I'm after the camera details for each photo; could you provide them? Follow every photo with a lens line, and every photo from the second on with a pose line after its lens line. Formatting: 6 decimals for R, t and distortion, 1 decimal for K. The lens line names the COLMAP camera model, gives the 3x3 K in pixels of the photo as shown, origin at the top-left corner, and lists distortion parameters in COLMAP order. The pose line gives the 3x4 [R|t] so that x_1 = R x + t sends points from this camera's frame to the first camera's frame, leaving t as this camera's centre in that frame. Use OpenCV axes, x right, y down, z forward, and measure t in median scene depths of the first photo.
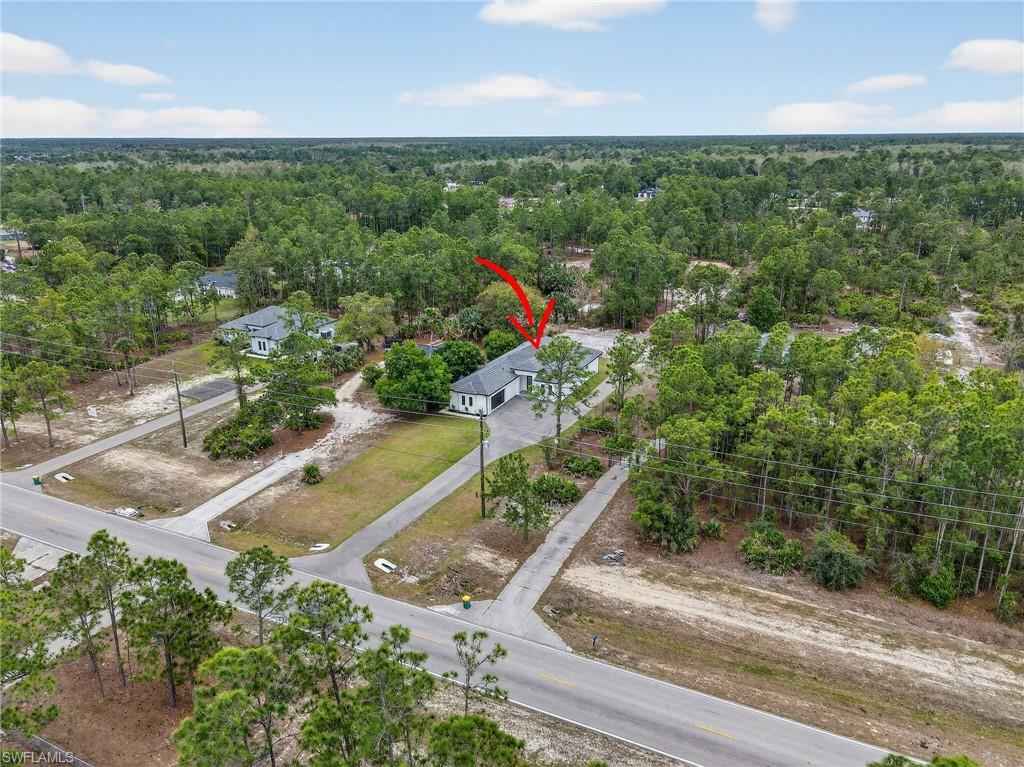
lens RADIAL K [[736.4, 0, 506.2], [0, 736.4, 382.4], [0, 0, 1]] dist [0.003972, 0.003692]
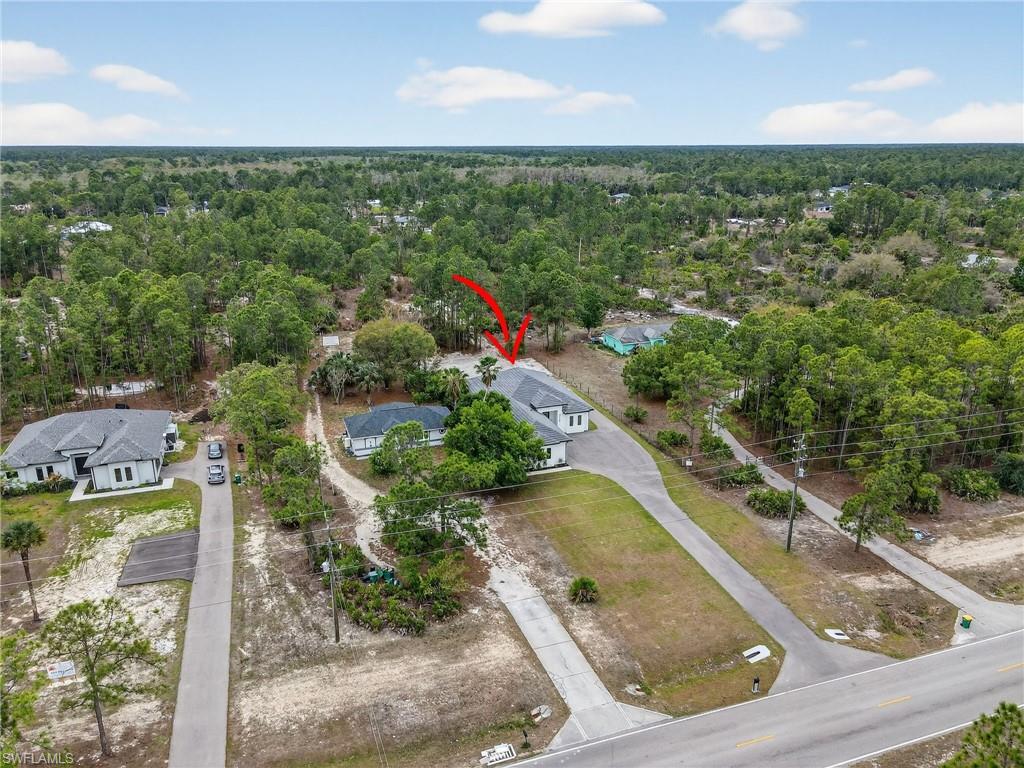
lens RADIAL K [[736.4, 0, 506.2], [0, 736.4, 382.9], [0, 0, 1]] dist [0.003972, 0.003692]
pose [[0.720587, -0.207687, 0.661529, -0.772347], [0.220448, 0.973203, 0.065410, -0.147628], [-0.657387, 0.098699, 0.747061, 0.463530]]
